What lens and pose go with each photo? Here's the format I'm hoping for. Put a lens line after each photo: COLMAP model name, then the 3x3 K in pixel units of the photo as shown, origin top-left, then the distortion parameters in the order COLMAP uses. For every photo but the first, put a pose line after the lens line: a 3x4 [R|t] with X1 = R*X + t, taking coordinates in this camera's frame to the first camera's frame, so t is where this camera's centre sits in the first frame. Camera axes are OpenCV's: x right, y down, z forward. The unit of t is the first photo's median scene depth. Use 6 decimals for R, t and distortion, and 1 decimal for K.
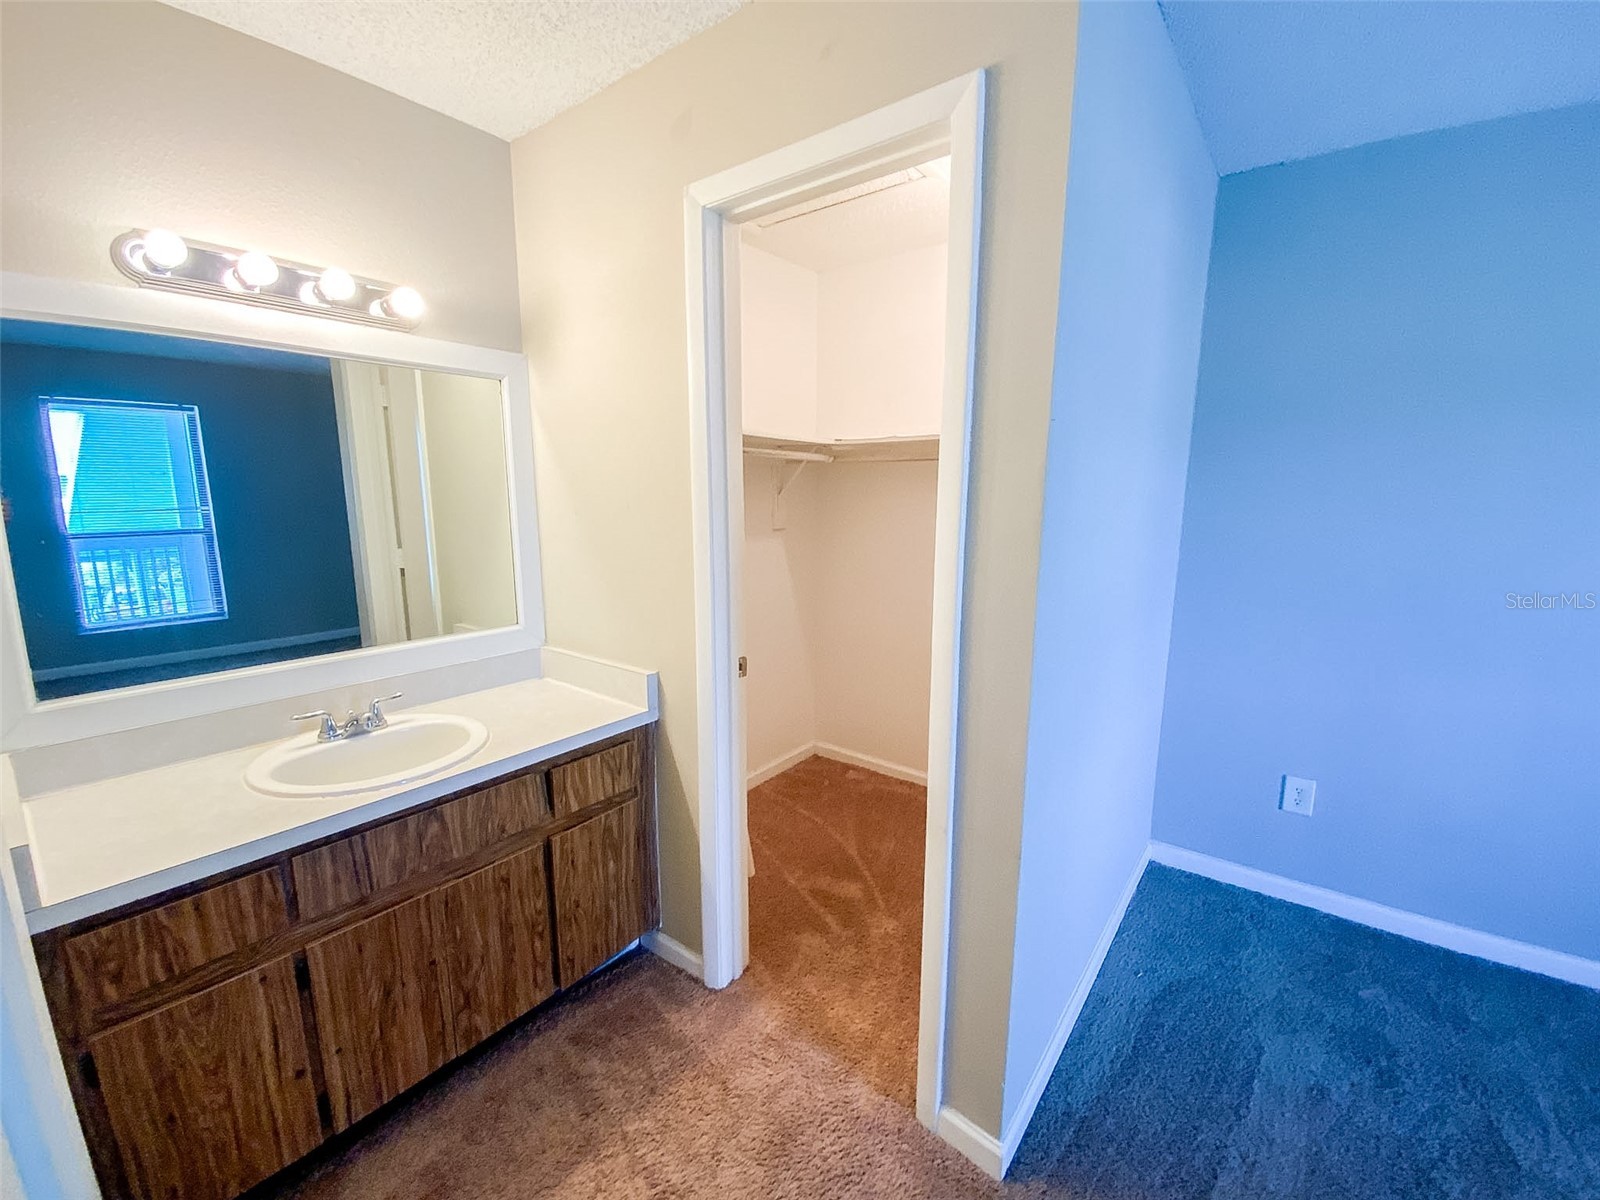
lens RADIAL K [[673.2, 0, 806.6], [0, 673.2, 599.7], [0, 0, 1]] dist [0.023928, -0.019691]
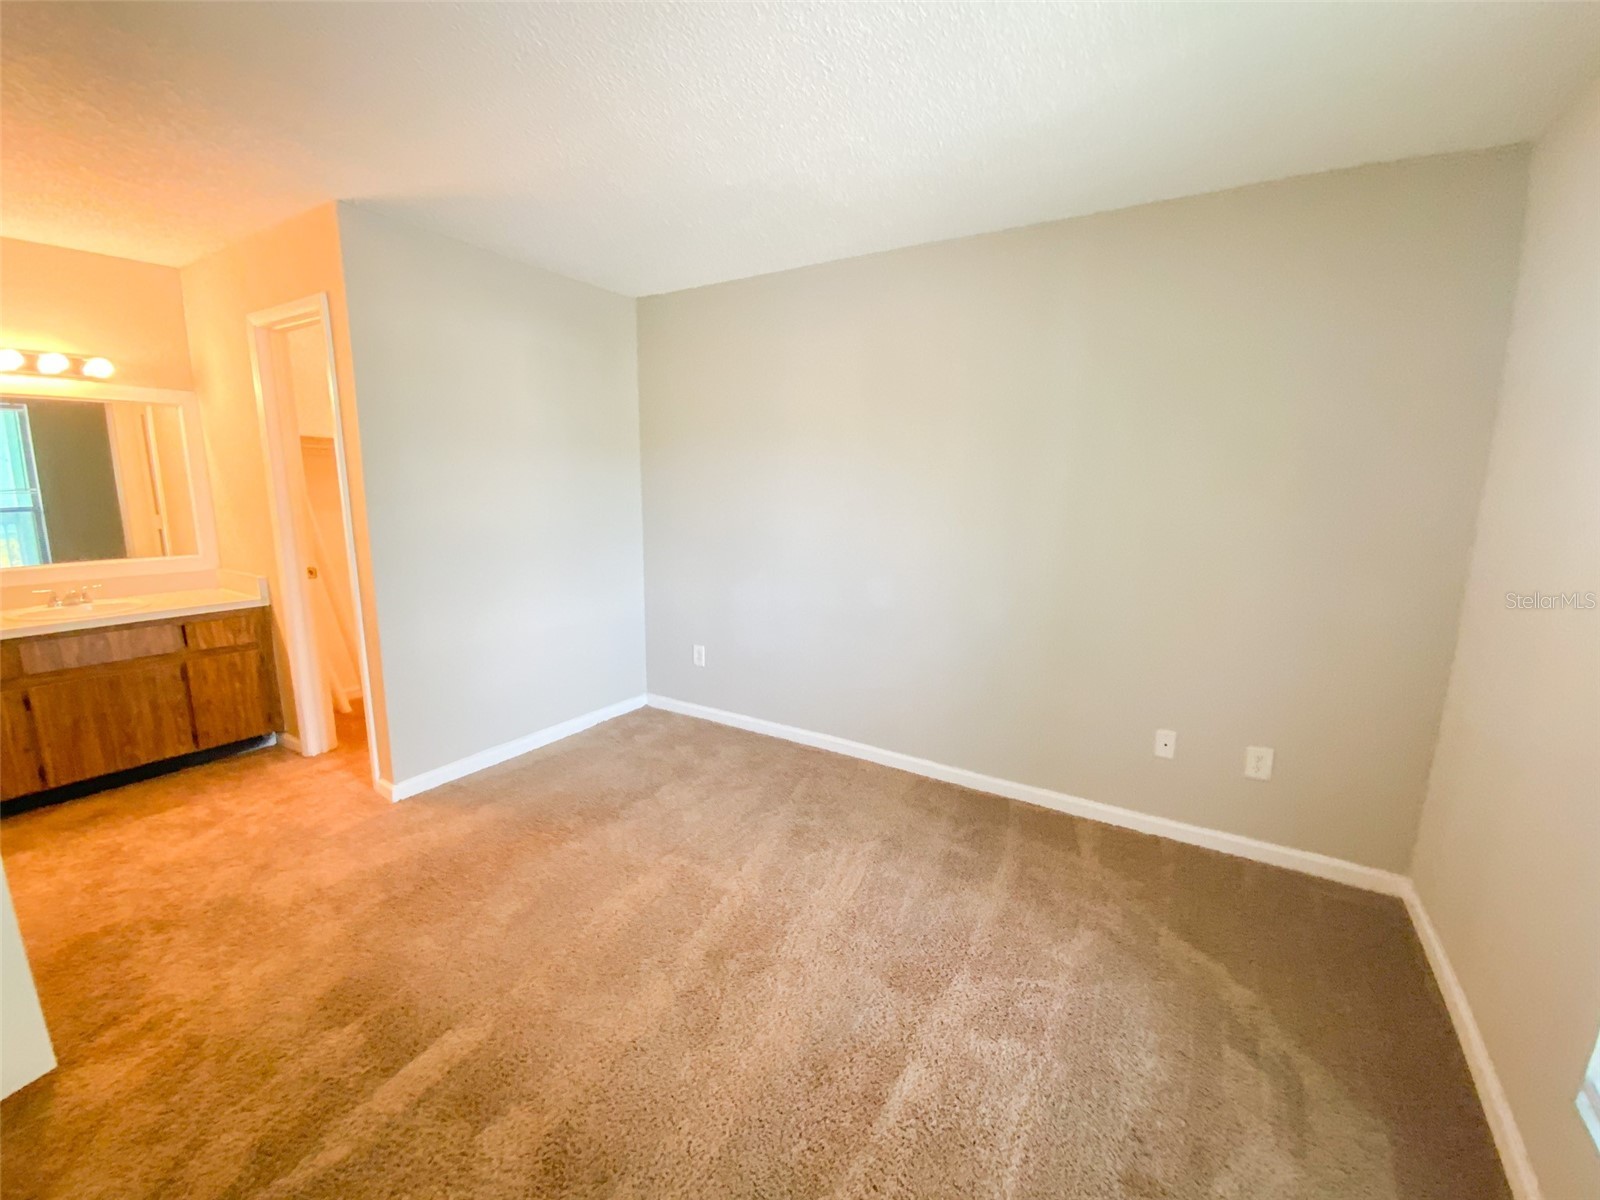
lens RADIAL K [[648.9, 0, 800.0], [0, 648.9, 600.0], [0, 0, 1]] dist [0.035300, -0.026049]
pose [[0.994585, -0.007113, 0.103680, 1.085491], [0.005977, 0.999919, 0.011260, 0.174608], [-0.103752, -0.010580, 0.994547, -0.930182]]
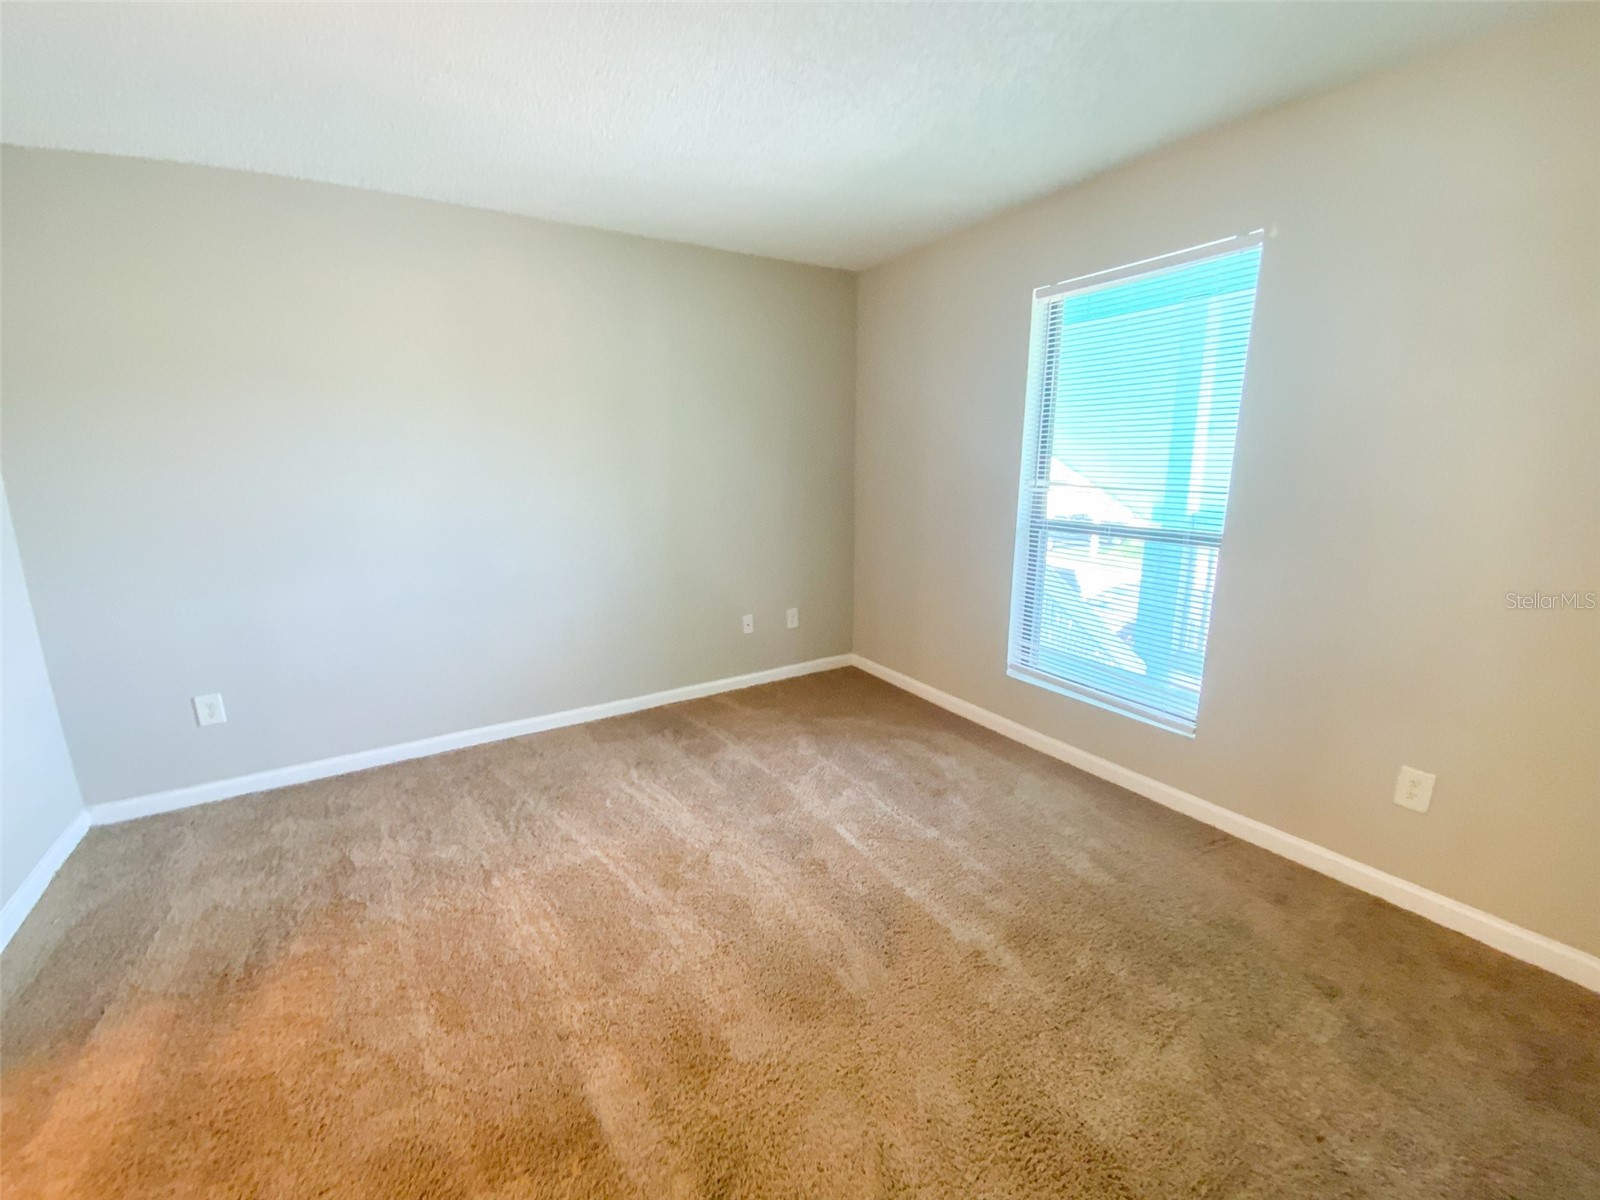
lens RADIAL K [[648.9, 0, 800.0], [0, 648.9, 600.0], [0, 0, 1]] dist [0.035300, -0.026049]
pose [[0.355226, -0.207755, 0.911401, 0.118912], [0.161968, 0.973922, 0.158878, 0.119024], [-0.920641, 0.091180, 0.379612, -0.551288]]
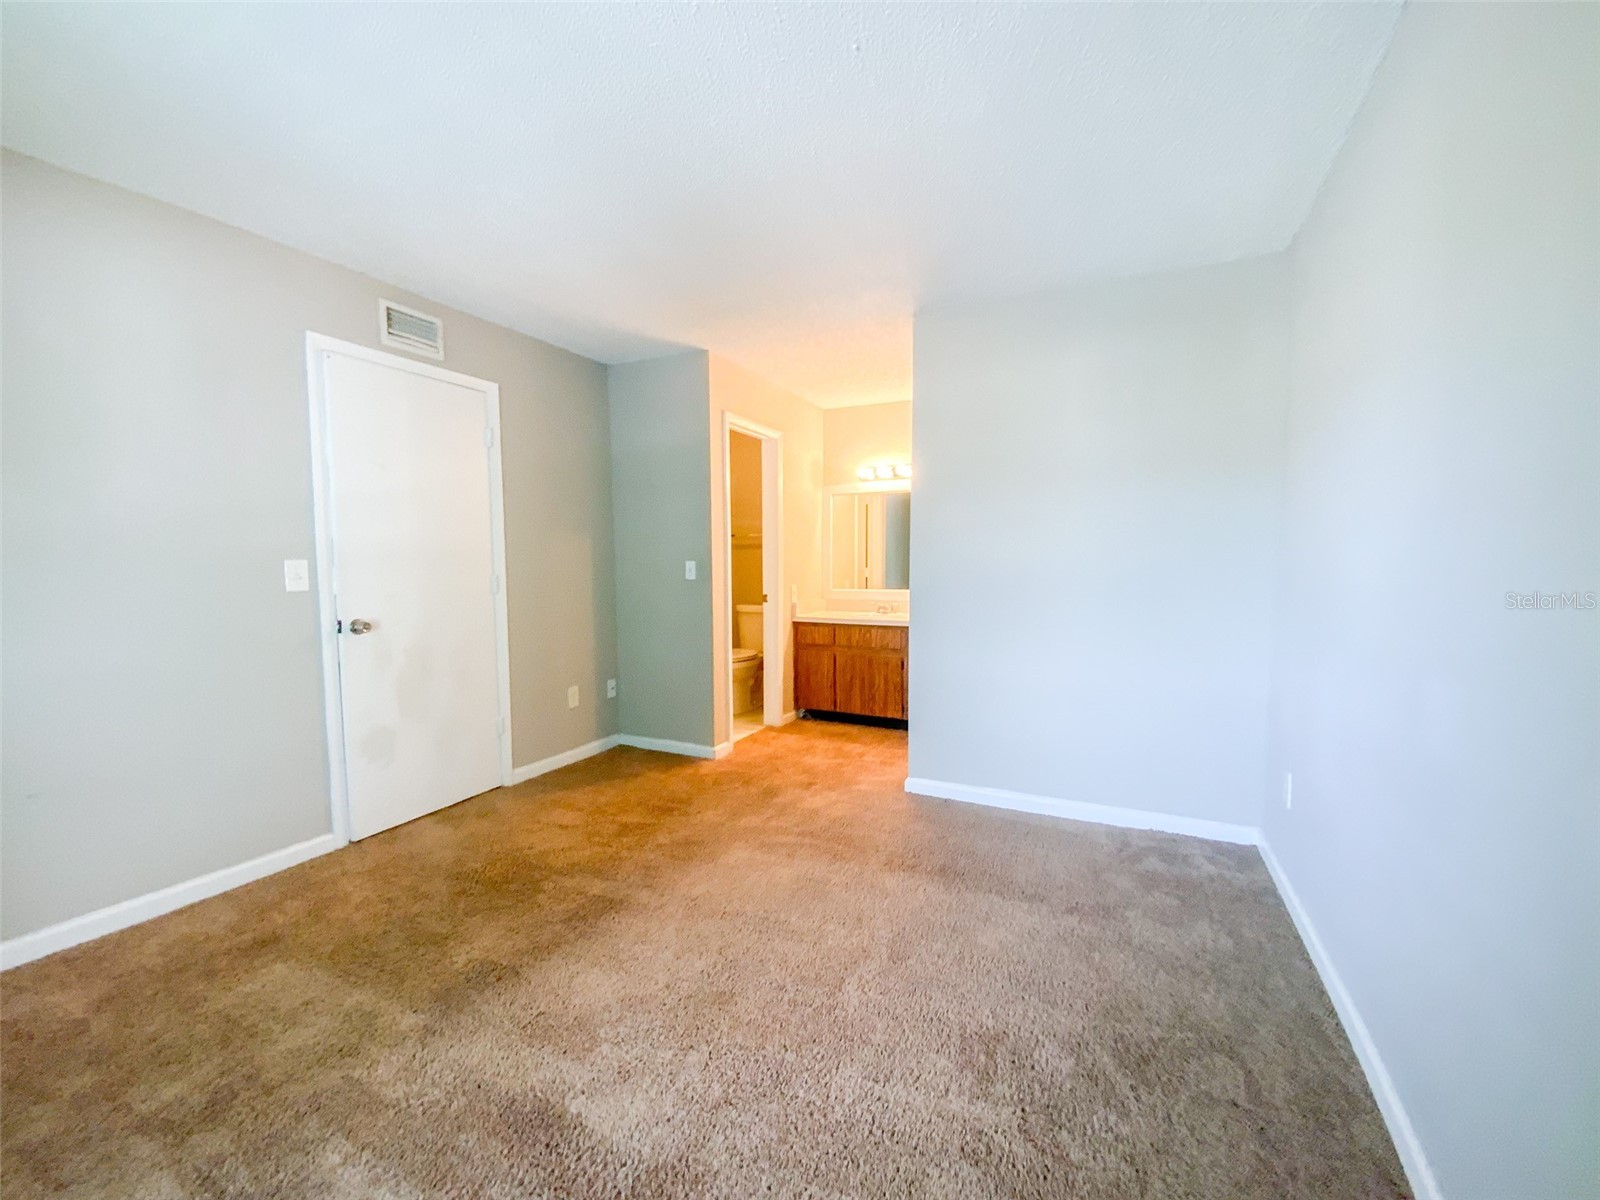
lens RADIAL K [[648.9, 0, 800.0], [0, 648.9, 600.0], [0, 0, 1]] dist [0.035300, -0.026049]
pose [[0.210891, 0.055531, -0.975931, 2.054632], [-0.160232, 0.986845, 0.021527, 0.136951], [0.964288, 0.151836, 0.217014, -0.007752]]
